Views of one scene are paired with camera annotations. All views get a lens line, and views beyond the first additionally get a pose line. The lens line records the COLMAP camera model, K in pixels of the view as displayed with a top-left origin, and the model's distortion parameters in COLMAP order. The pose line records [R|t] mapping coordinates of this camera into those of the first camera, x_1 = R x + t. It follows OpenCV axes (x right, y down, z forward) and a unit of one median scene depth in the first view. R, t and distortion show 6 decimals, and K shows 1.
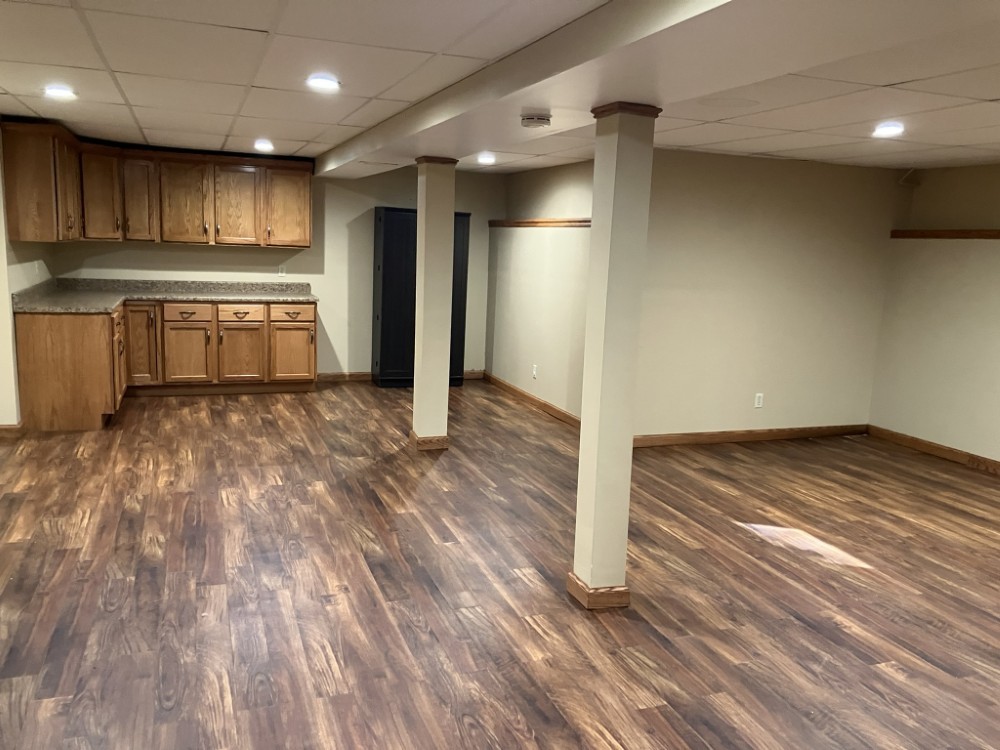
lens RADIAL K [[817.0, 0, 498.1], [0, 817.0, 376.9], [0, 0, 1]] dist [0.046075, 0.007170]
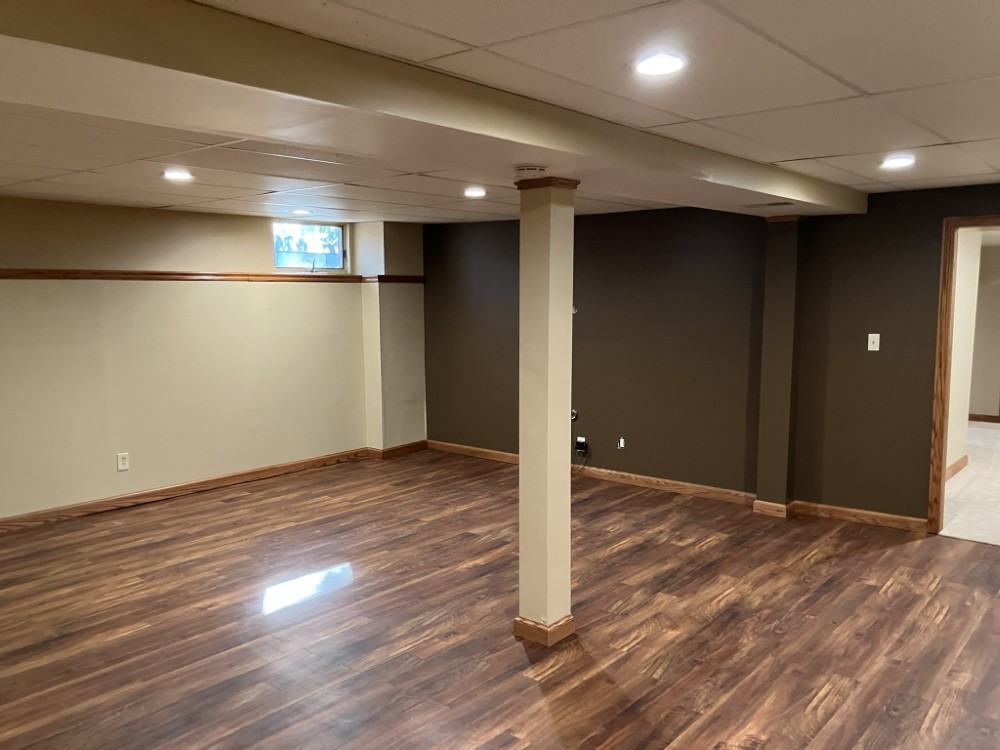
lens RADIAL K [[817.0, 0, 497.8], [0, 817.0, 373.9], [0, 0, 1]] dist [0.046075, 0.007170]
pose [[-0.494710, -0.132485, 0.858901, -0.688357], [0.126186, 0.966888, 0.221823, -0.291279], [-0.859849, 0.218120, -0.461611, 1.393147]]
